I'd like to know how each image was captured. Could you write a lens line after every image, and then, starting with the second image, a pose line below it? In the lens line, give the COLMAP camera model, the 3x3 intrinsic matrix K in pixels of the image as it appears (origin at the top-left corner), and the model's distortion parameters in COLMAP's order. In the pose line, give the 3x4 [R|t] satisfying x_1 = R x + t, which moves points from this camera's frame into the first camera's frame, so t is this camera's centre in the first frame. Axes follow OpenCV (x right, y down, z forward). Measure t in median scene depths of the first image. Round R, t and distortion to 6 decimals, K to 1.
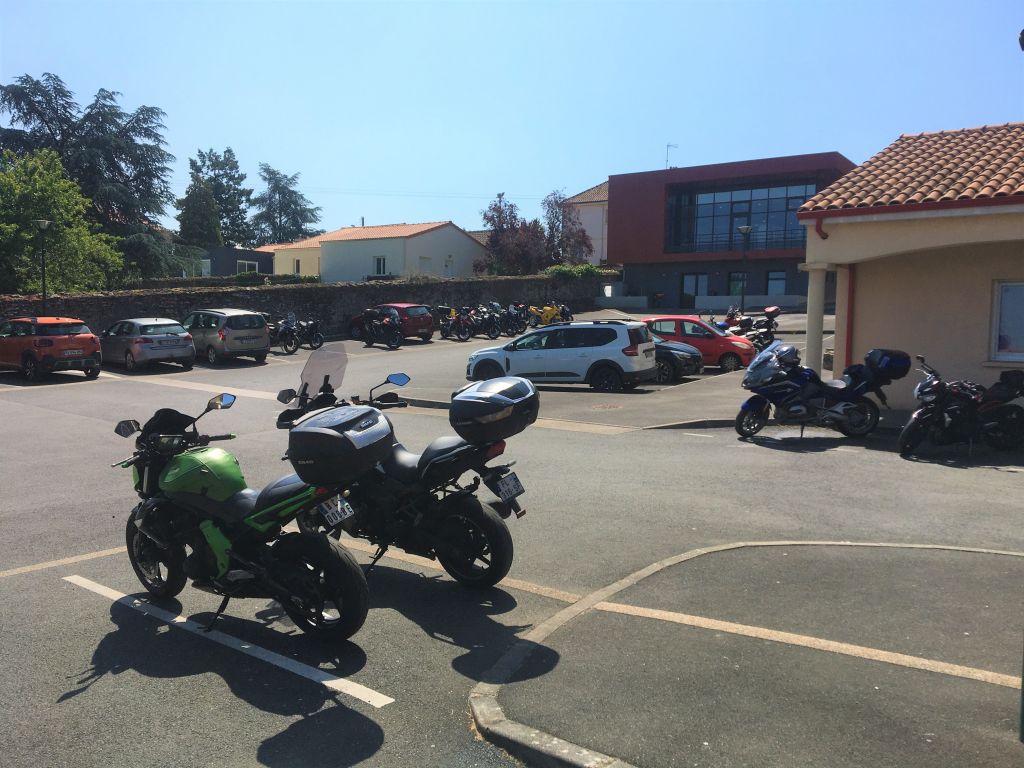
lens RADIAL K [[855.4, 0, 507.5], [0, 855.4, 383.6], [0, 0, 1]] dist [0.083045, -0.119080]
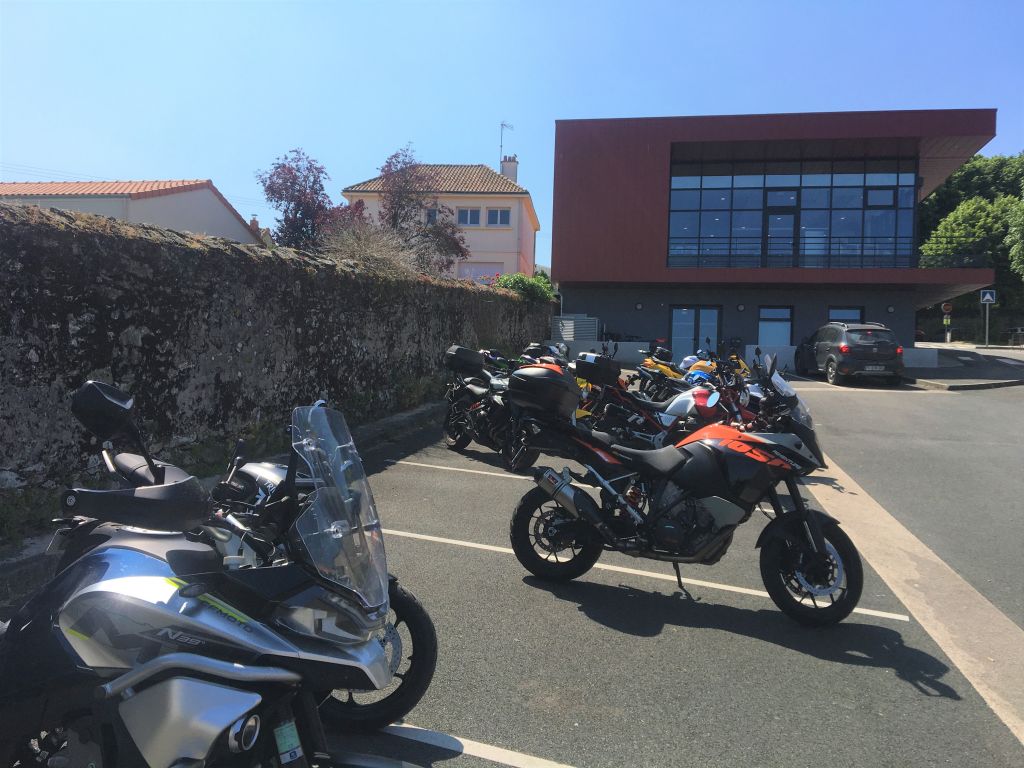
lens RADIAL K [[855.4, 0, 512.6], [0, 855.4, 384.4], [0, 0, 1]] dist [0.083045, -0.119080]
pose [[0.897368, 0.010497, 0.441159, -0.151861], [0.011930, 0.998775, -0.048033, -0.047307], [-0.441123, 0.048366, 0.896143, 0.532256]]
